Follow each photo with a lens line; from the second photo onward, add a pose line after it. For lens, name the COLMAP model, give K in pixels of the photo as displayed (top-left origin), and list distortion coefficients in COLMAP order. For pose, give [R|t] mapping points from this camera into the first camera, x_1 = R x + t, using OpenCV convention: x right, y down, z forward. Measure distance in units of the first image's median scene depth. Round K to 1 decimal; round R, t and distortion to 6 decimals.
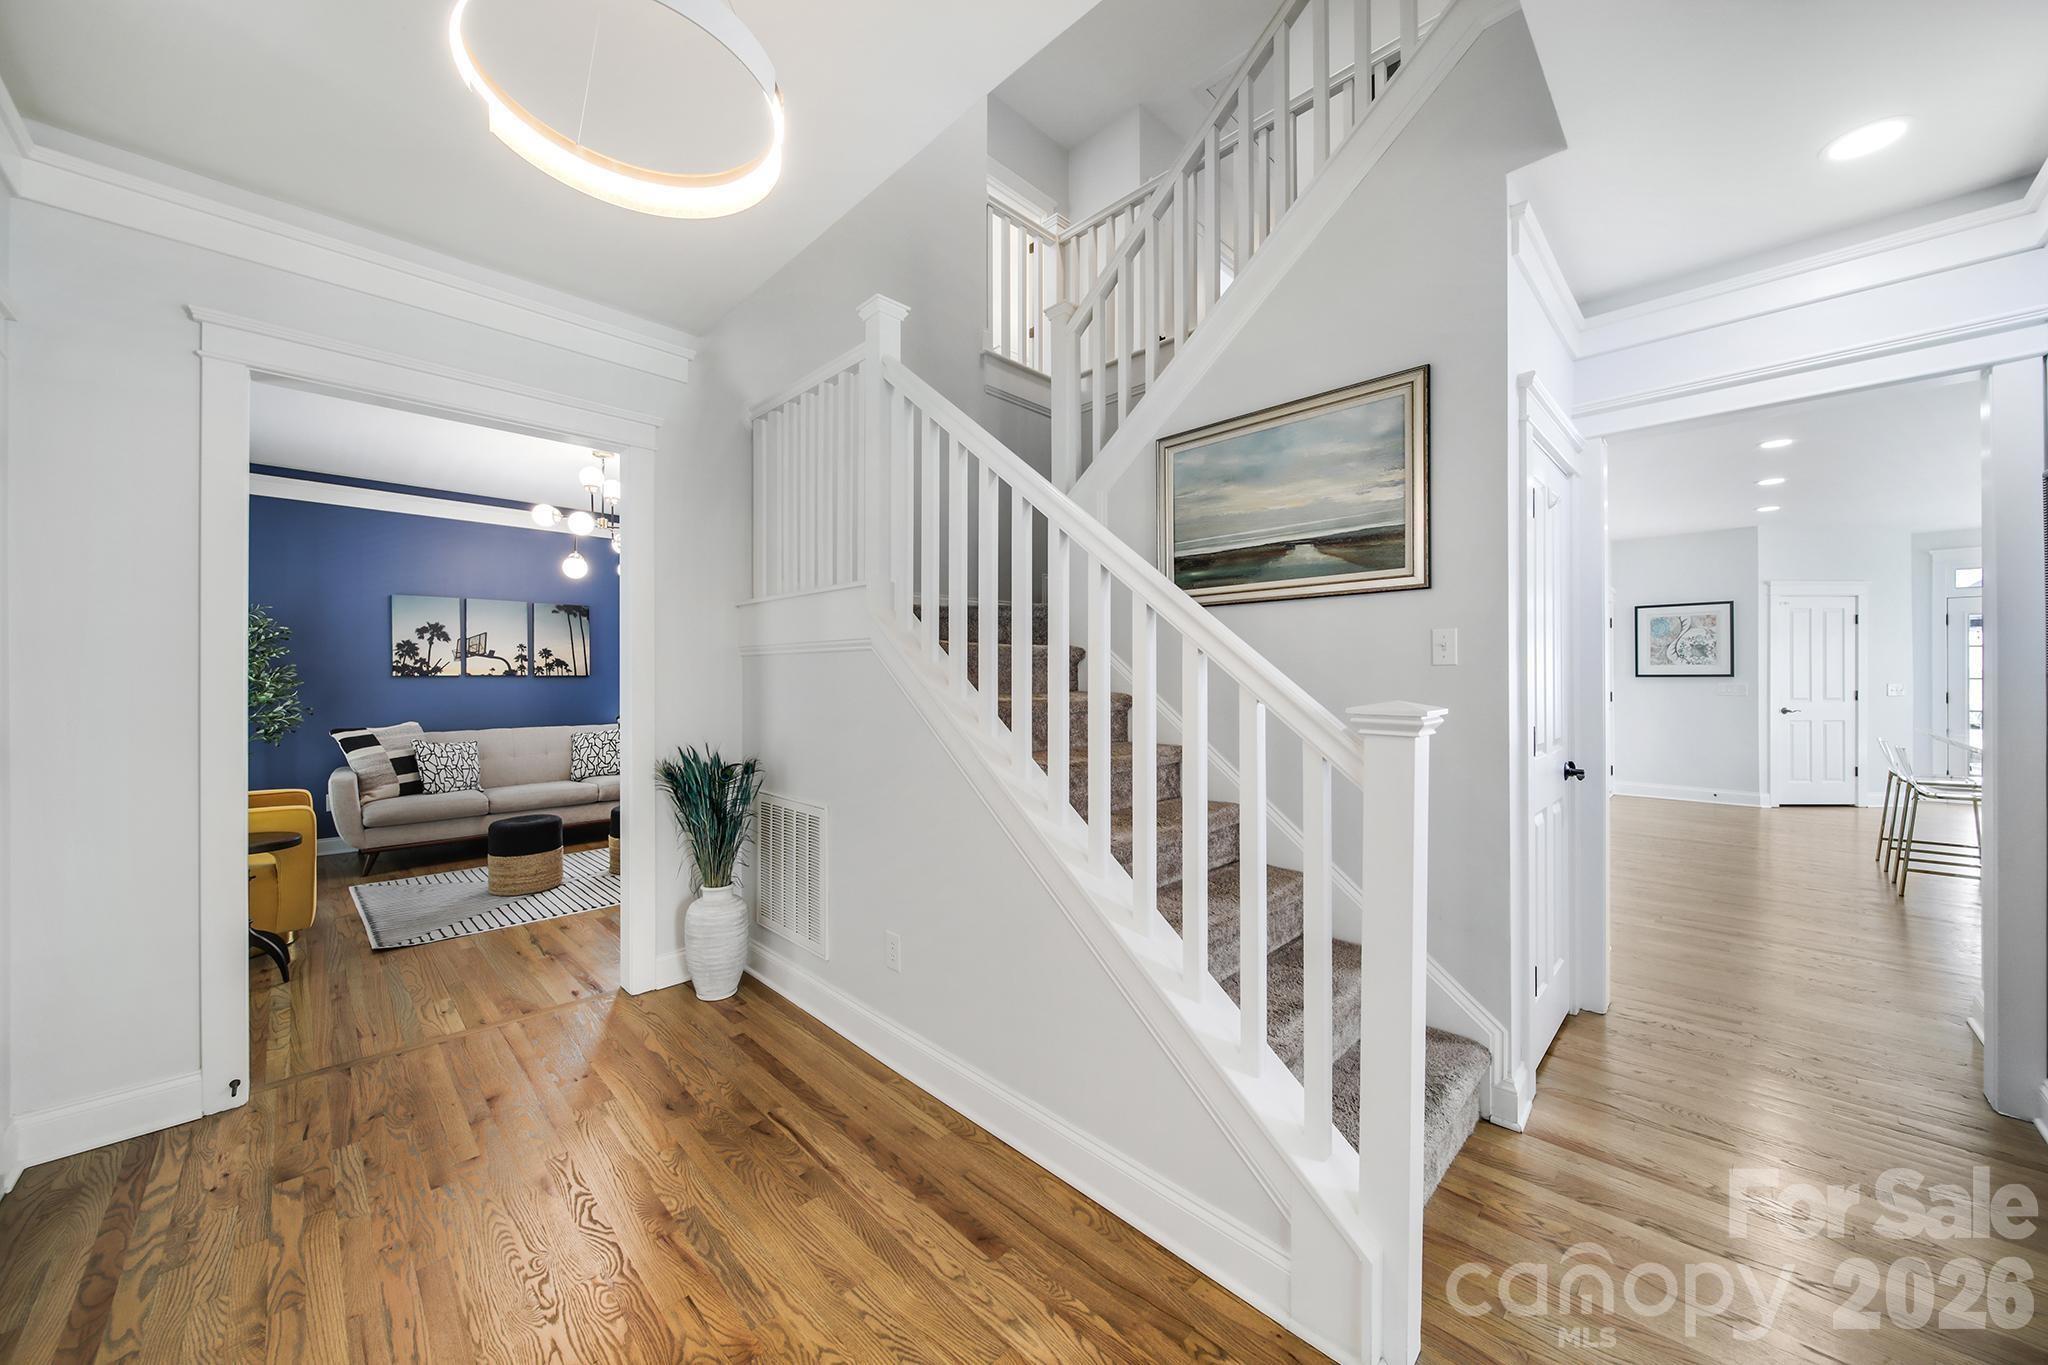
lens RADIAL K [[735.8, 0, 1018.6], [0, 735.8, 675.0], [0, 0, 1]] dist [0.000635, -0.000413]
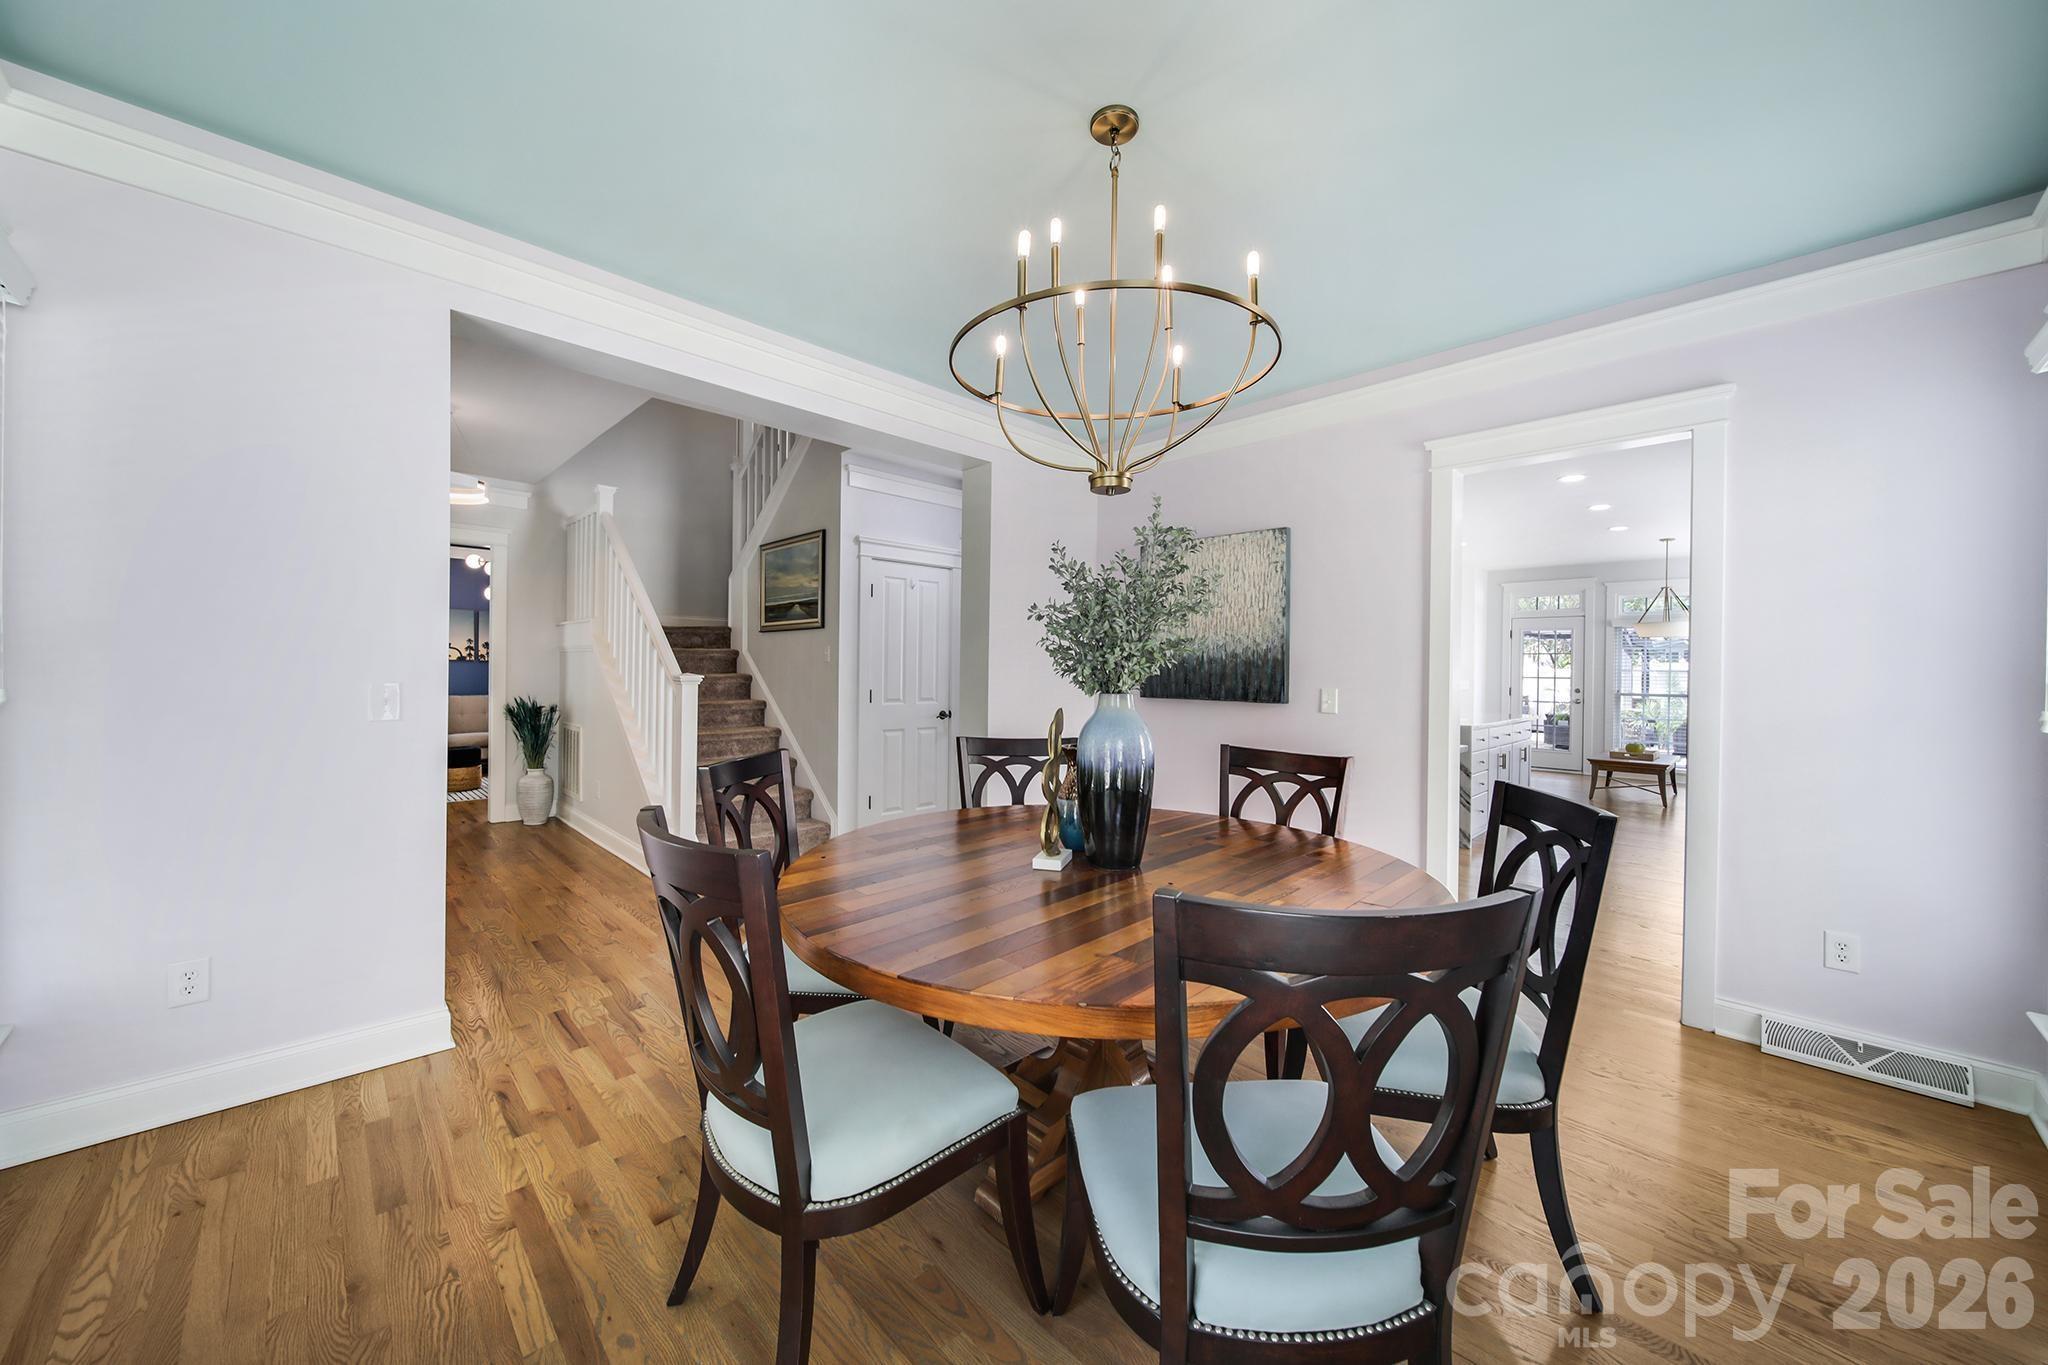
lens RADIAL K [[735.8, 0, 1020.8], [0, 735.8, 668.2], [0, 0, 1]] dist [0.000635, -0.000413]
pose [[0.999922, 0.011397, -0.005121, 0.484921], [-0.011366, 0.999917, 0.006004, -0.005353], [0.005189, -0.005946, 0.999969, -0.522772]]
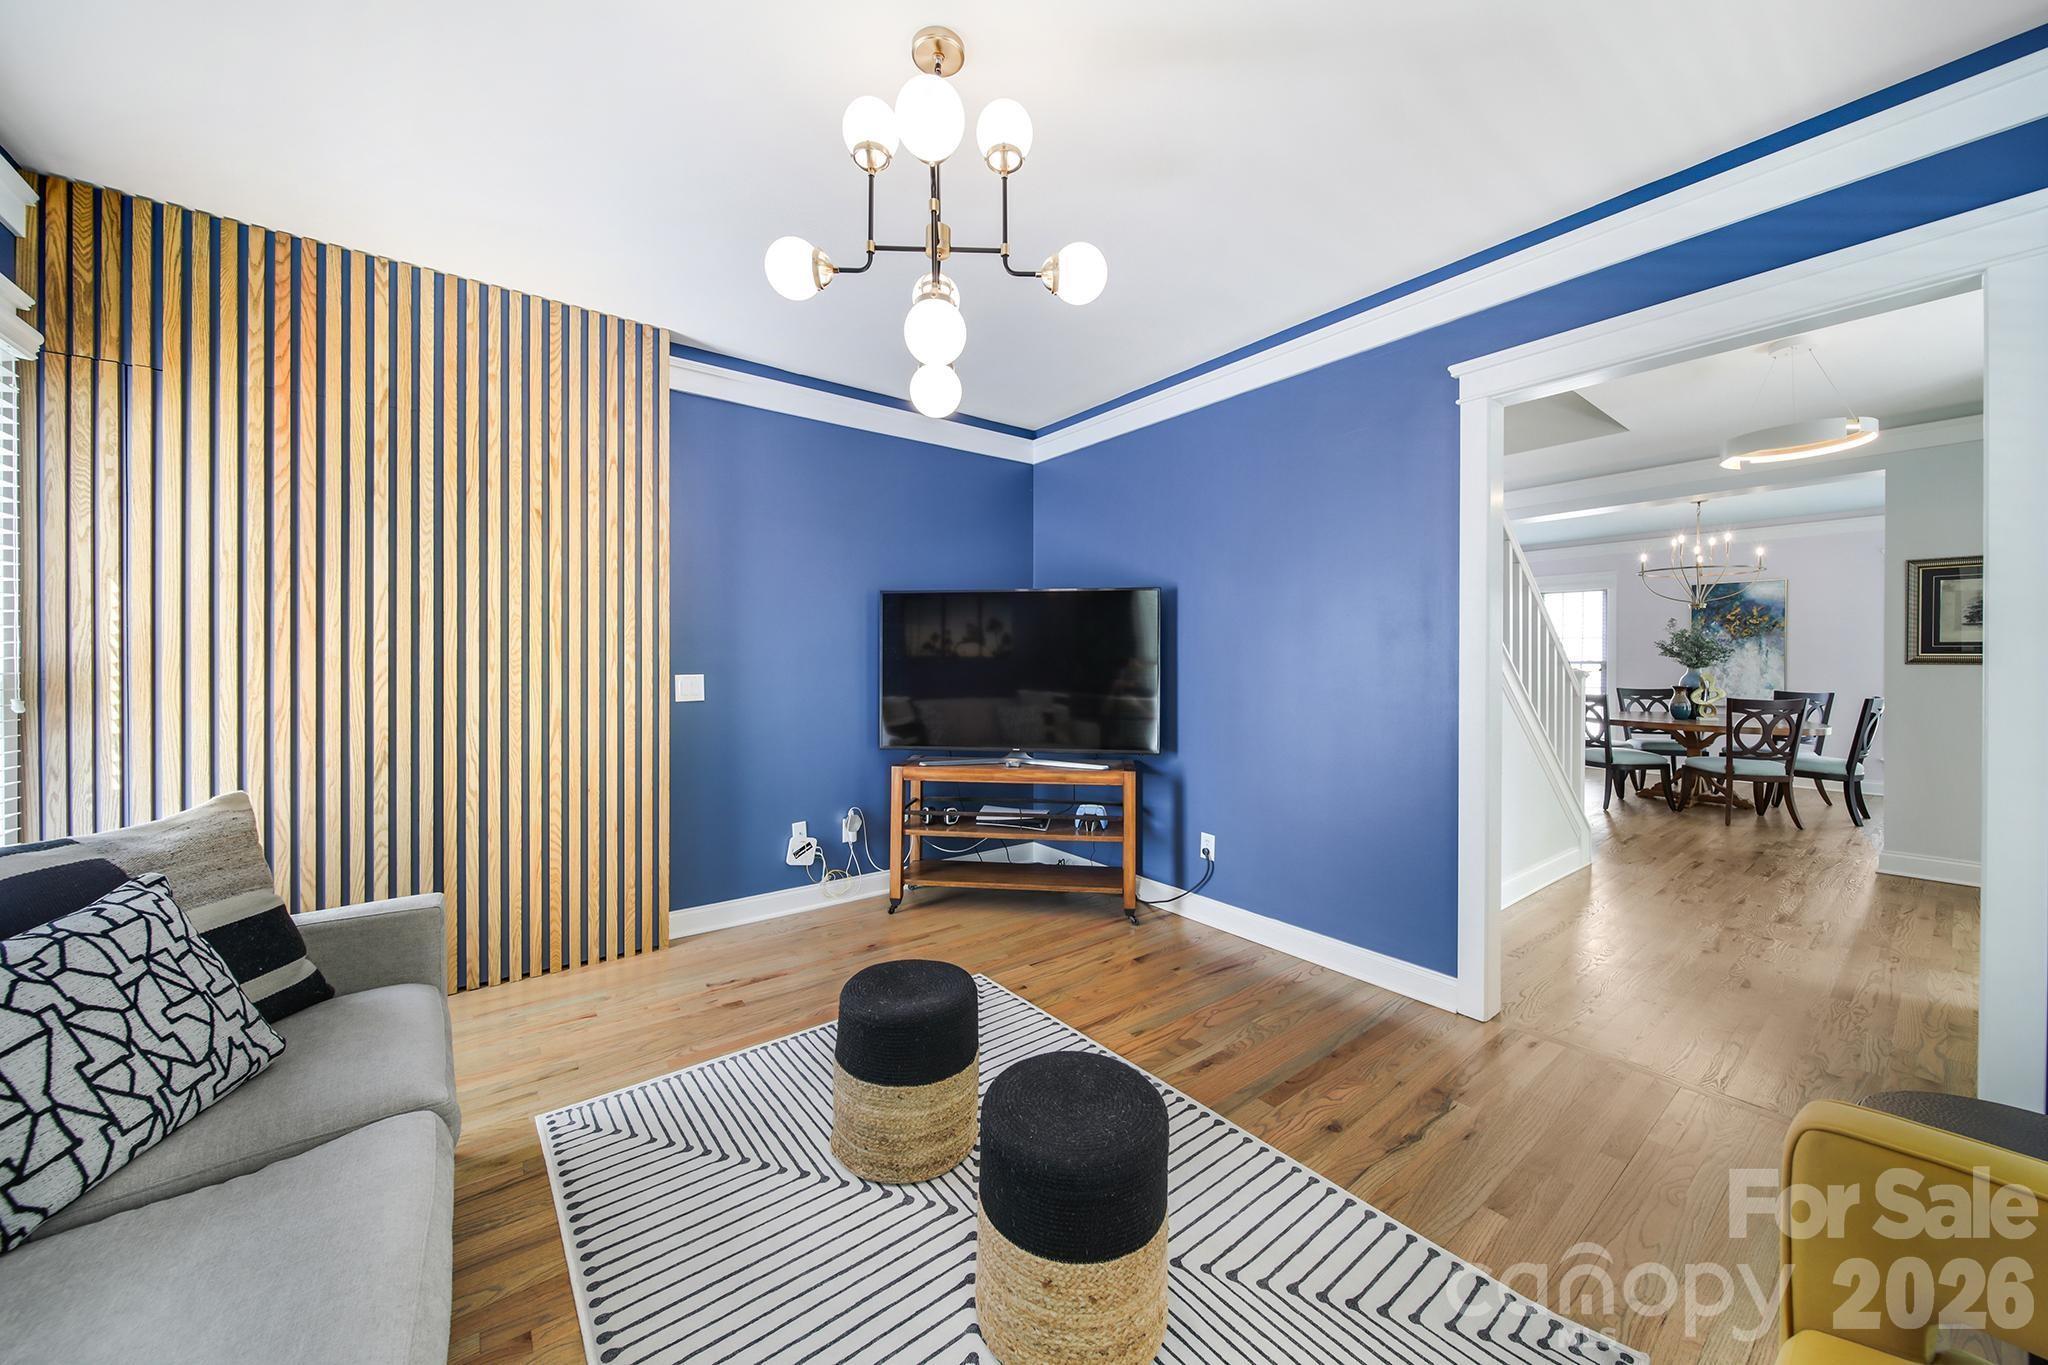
lens RADIAL K [[735.8, 0, 1013.4], [0, 735.8, 665.8], [0, 0, 1]] dist [0.000635, -0.000413]
pose [[0.123357, -0.004719, 0.992351, -0.790992], [-0.002350, 0.999984, 0.005048, 0.003541], [-0.992360, -0.002955, 0.123344, 0.783967]]
